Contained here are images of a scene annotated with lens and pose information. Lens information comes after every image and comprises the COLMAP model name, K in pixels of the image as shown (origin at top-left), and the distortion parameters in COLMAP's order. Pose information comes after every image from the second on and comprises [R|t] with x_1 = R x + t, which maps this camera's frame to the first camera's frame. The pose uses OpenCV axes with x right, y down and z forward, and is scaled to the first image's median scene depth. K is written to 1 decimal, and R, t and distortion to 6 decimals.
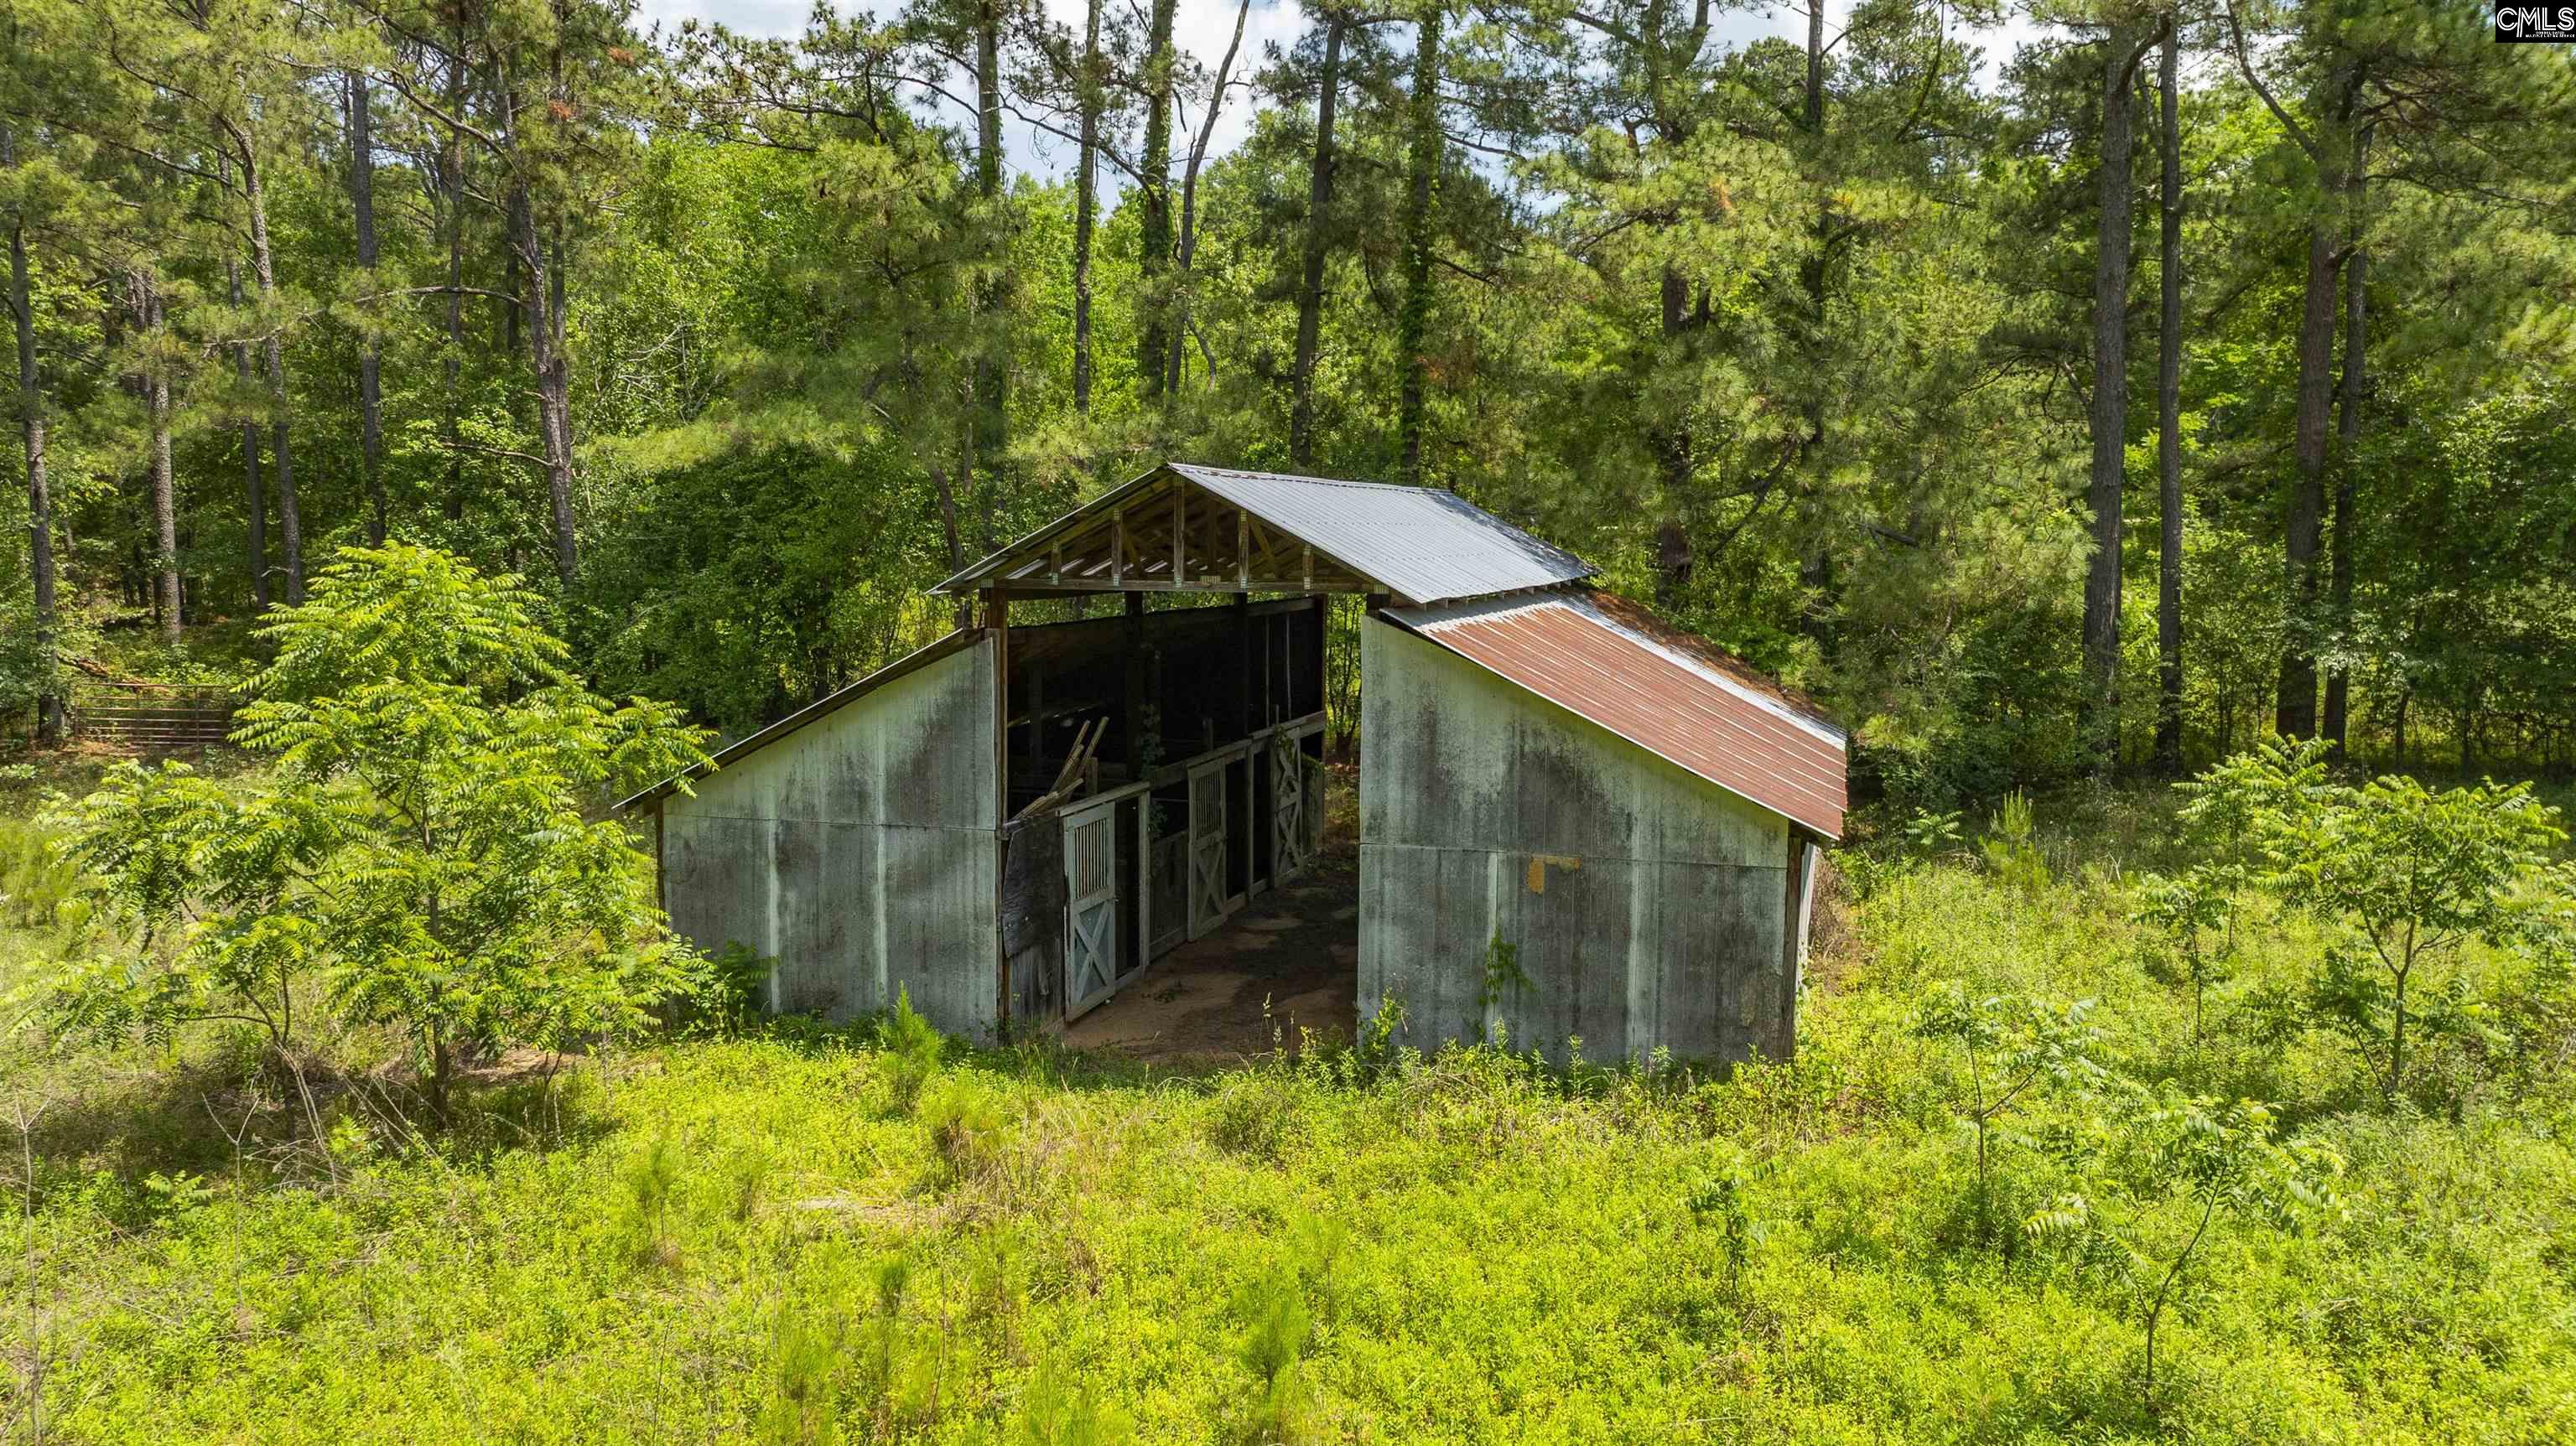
lens RADIAL K [[1837.6, 0, 1288.0], [0, 1837.6, 723.0], [0, 0, 1]] dist [-0.034083, 0.026982]
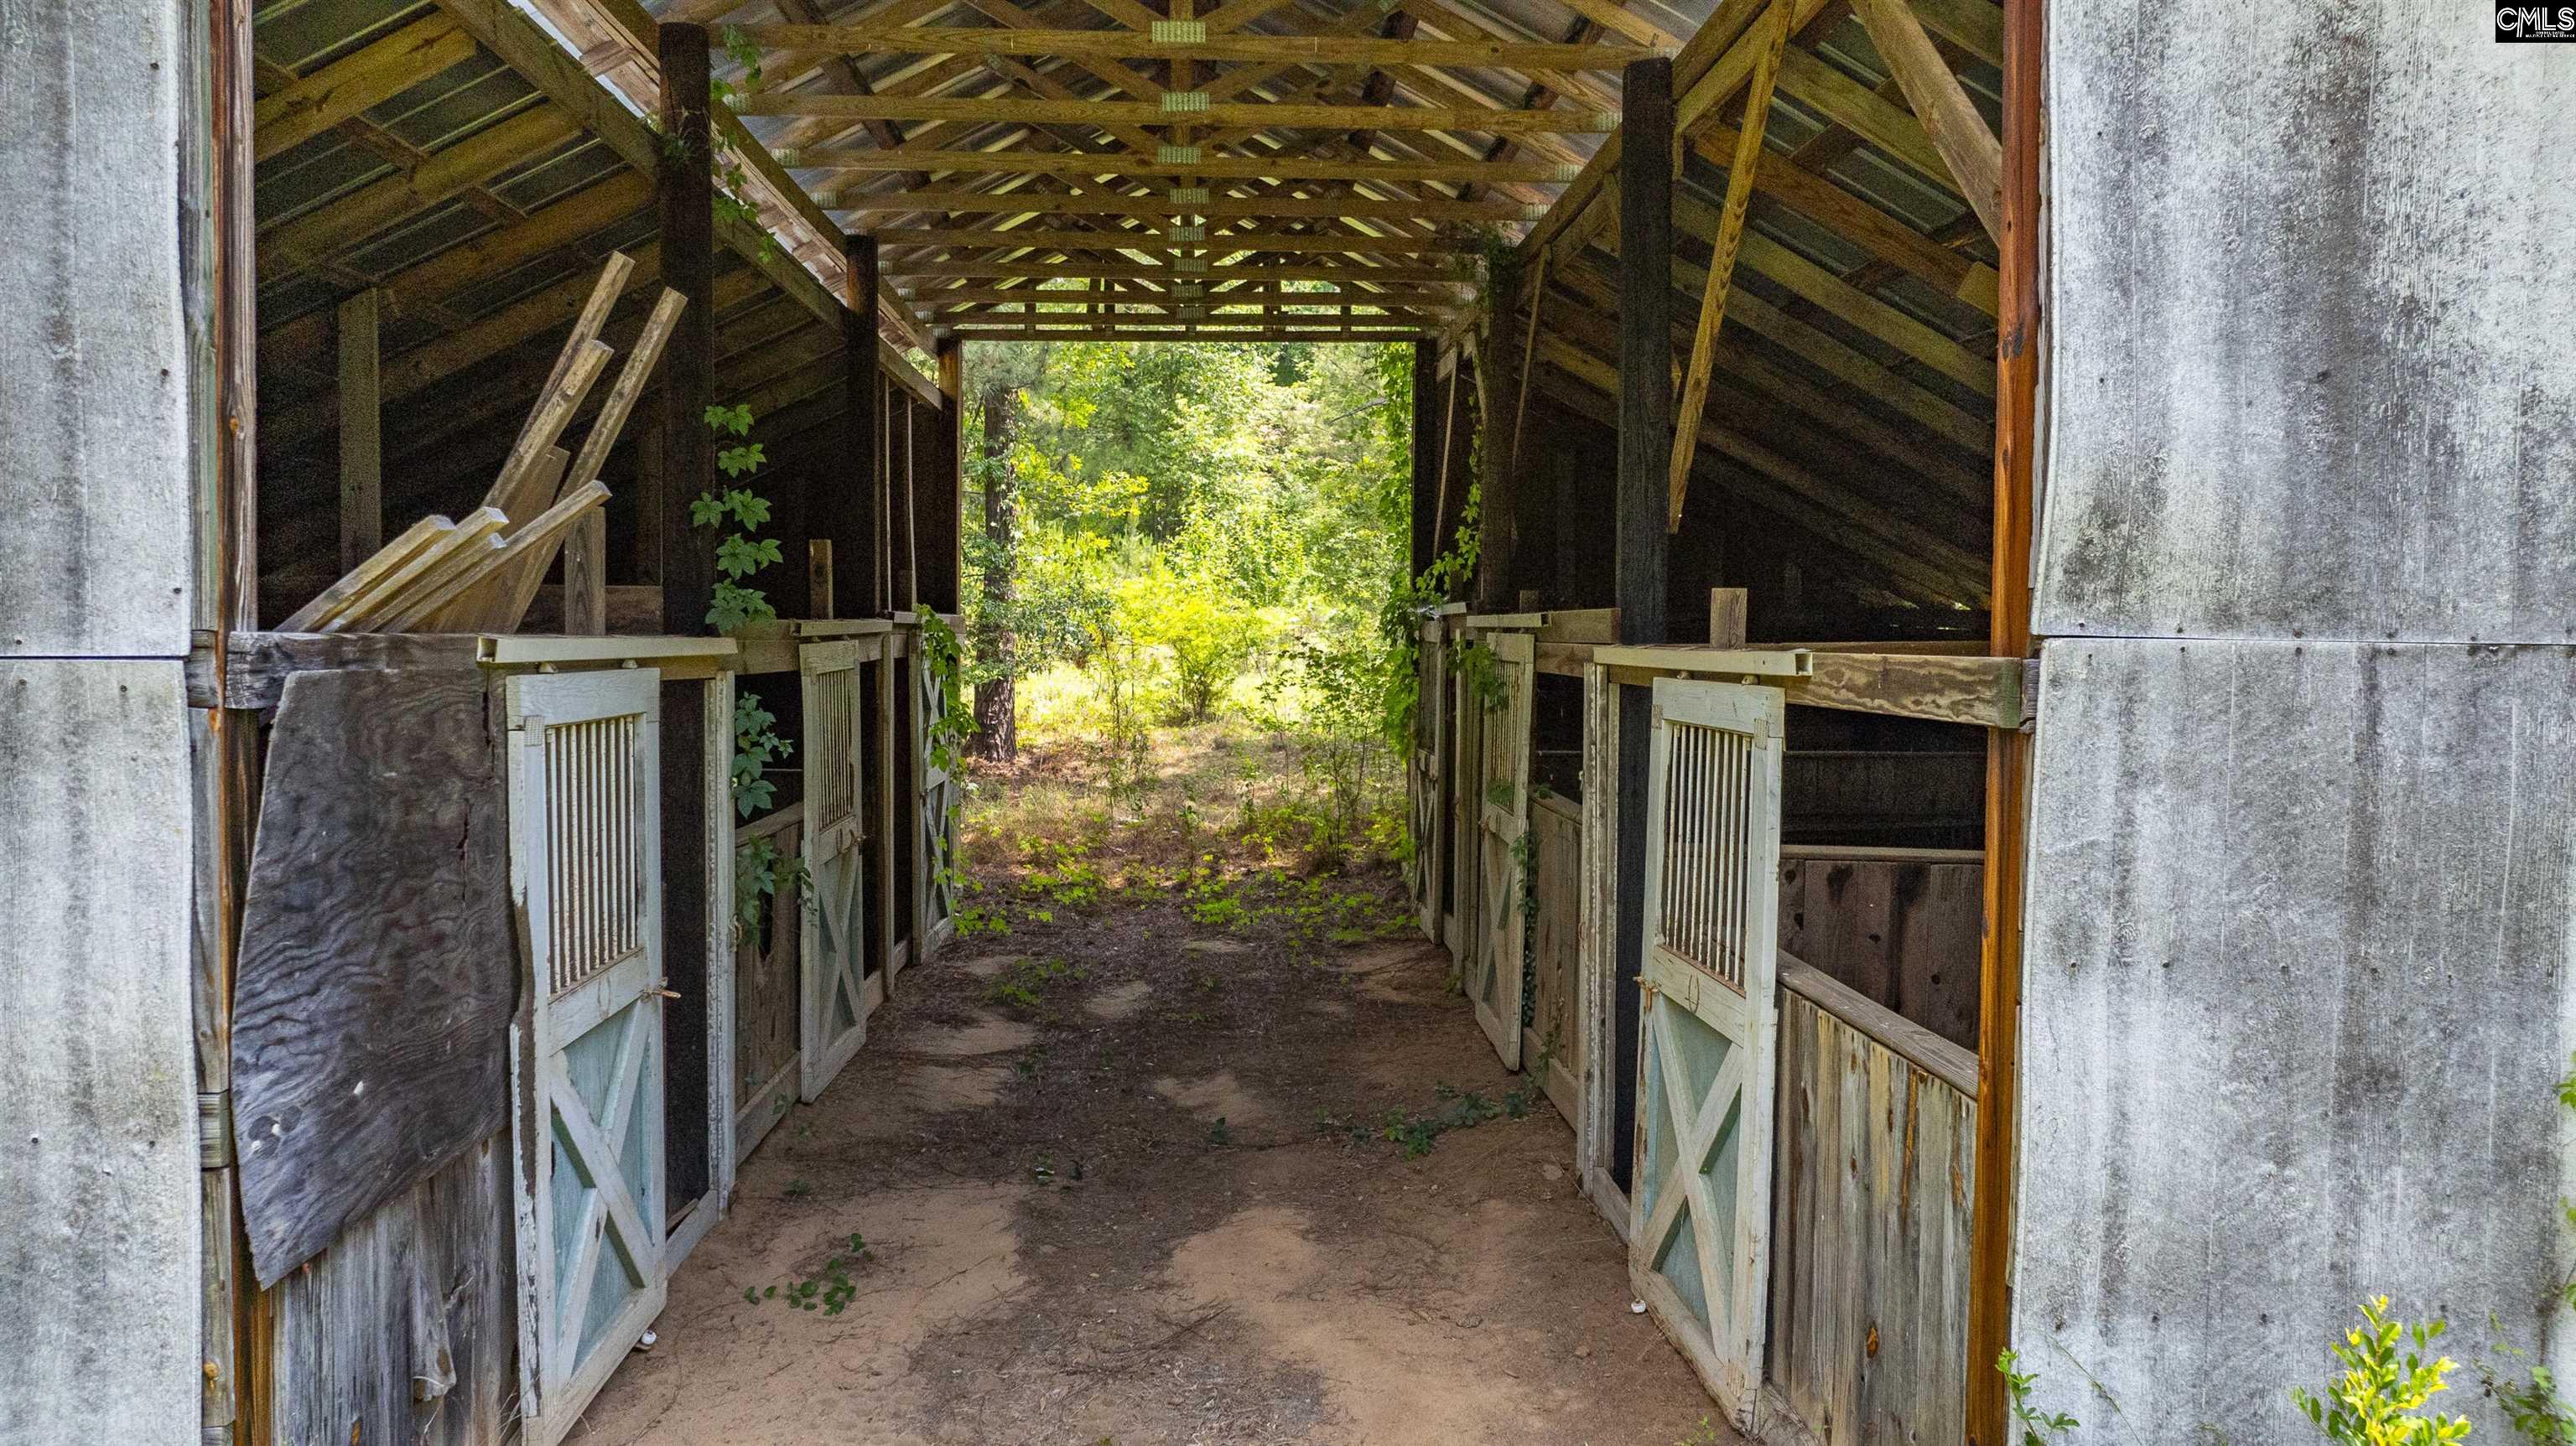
lens RADIAL K [[1837.6, 0, 1288.0], [0, 1837.6, 723.0], [0, 0, 1]] dist [-0.034083, 0.026982]
pose [[0.936980, -0.014478, 0.349084, -0.108464], [0.032066, 0.998488, -0.044657, 0.072708], [-0.347909, 0.053036, 0.936027, 0.719294]]
